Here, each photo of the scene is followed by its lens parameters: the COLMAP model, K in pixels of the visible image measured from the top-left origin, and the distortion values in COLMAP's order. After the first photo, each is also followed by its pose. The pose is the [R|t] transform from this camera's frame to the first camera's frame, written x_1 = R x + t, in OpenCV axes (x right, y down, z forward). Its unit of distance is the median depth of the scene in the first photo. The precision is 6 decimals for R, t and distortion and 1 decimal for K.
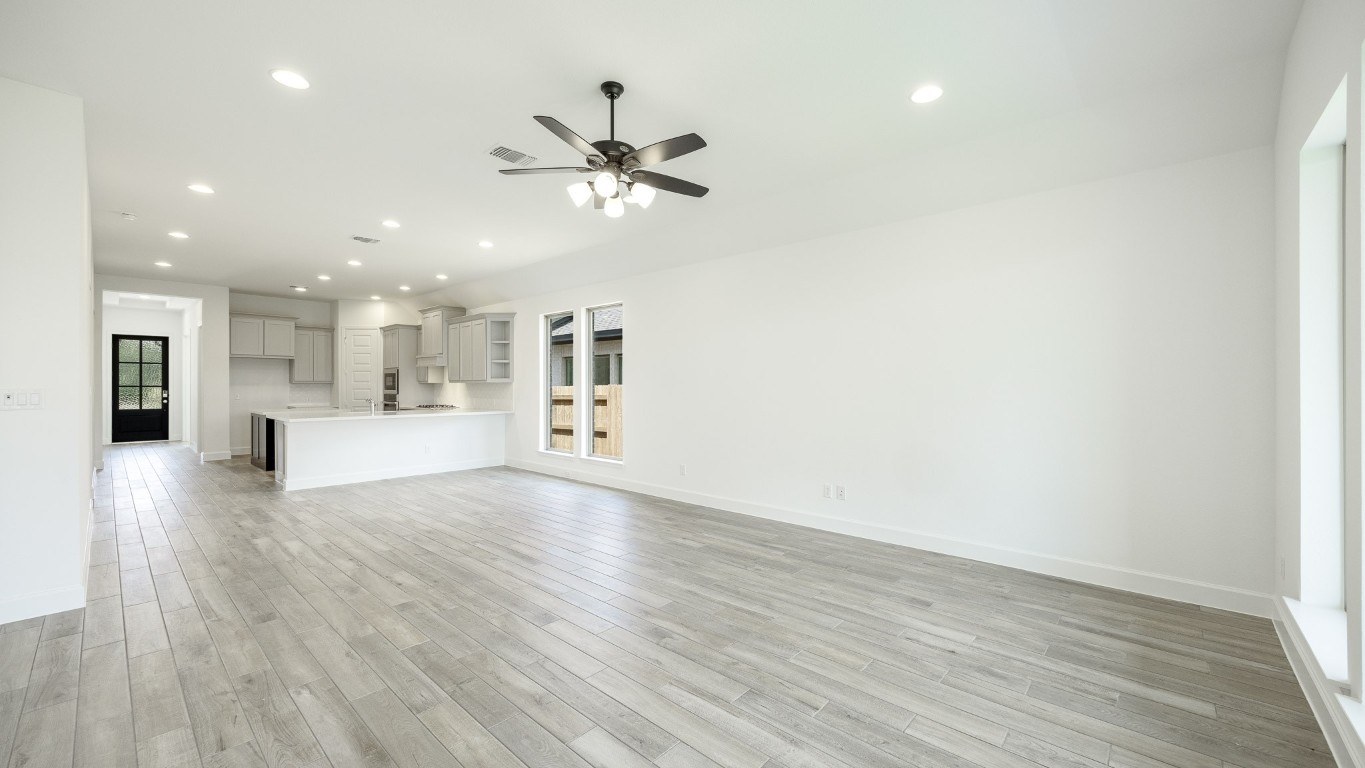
lens RADIAL K [[529.2, 0, 693.6], [0, 529.2, 390.3], [0, 0, 1]] dist [0.003772, 0.000292]
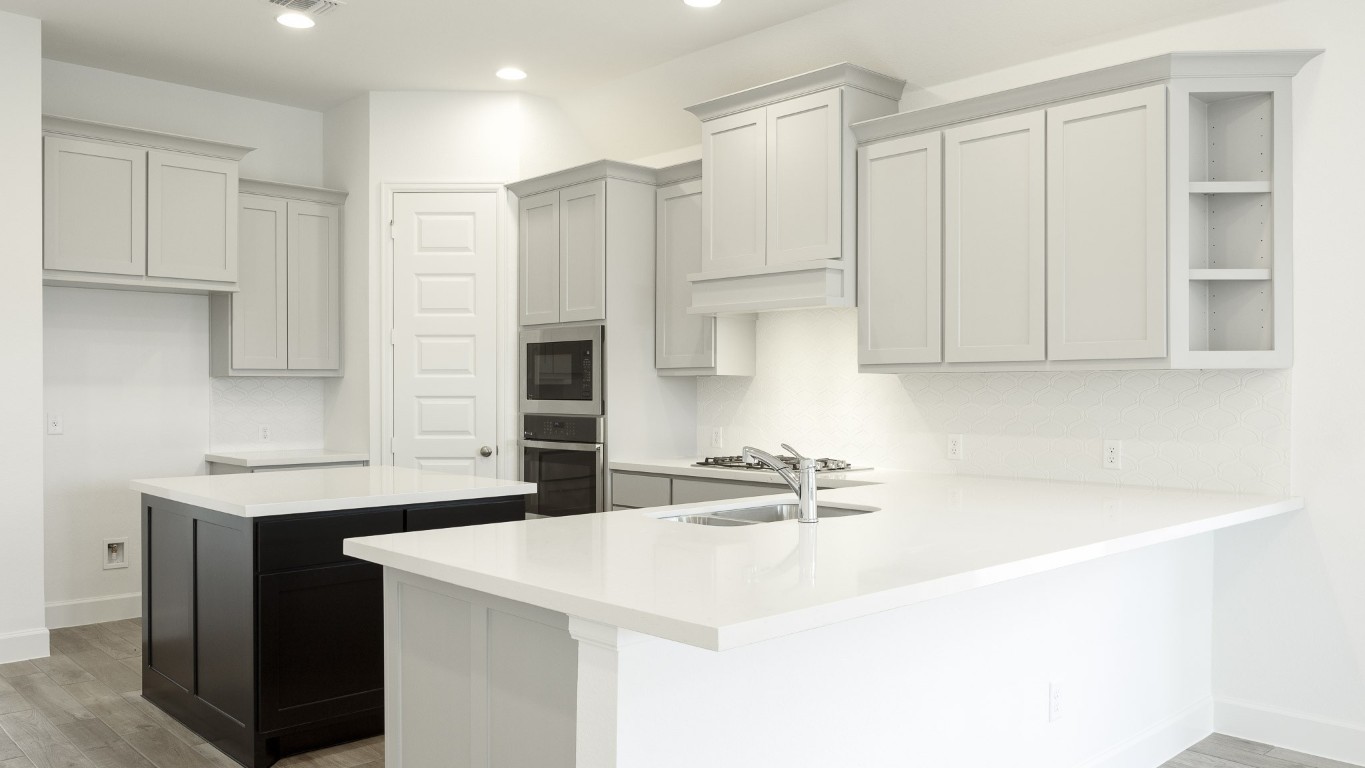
lens RADIAL K [[1057.5, 0, 682.2], [0, 1057.5, 381.2], [0, 0, 1]] dist [0.004596, -0.001424]
pose [[0.996534, 0.000022, -0.083188, -0.467256], [-0.001430, 0.999857, -0.016858, -0.001608], [0.083176, 0.016919, 0.996391, 0.453387]]
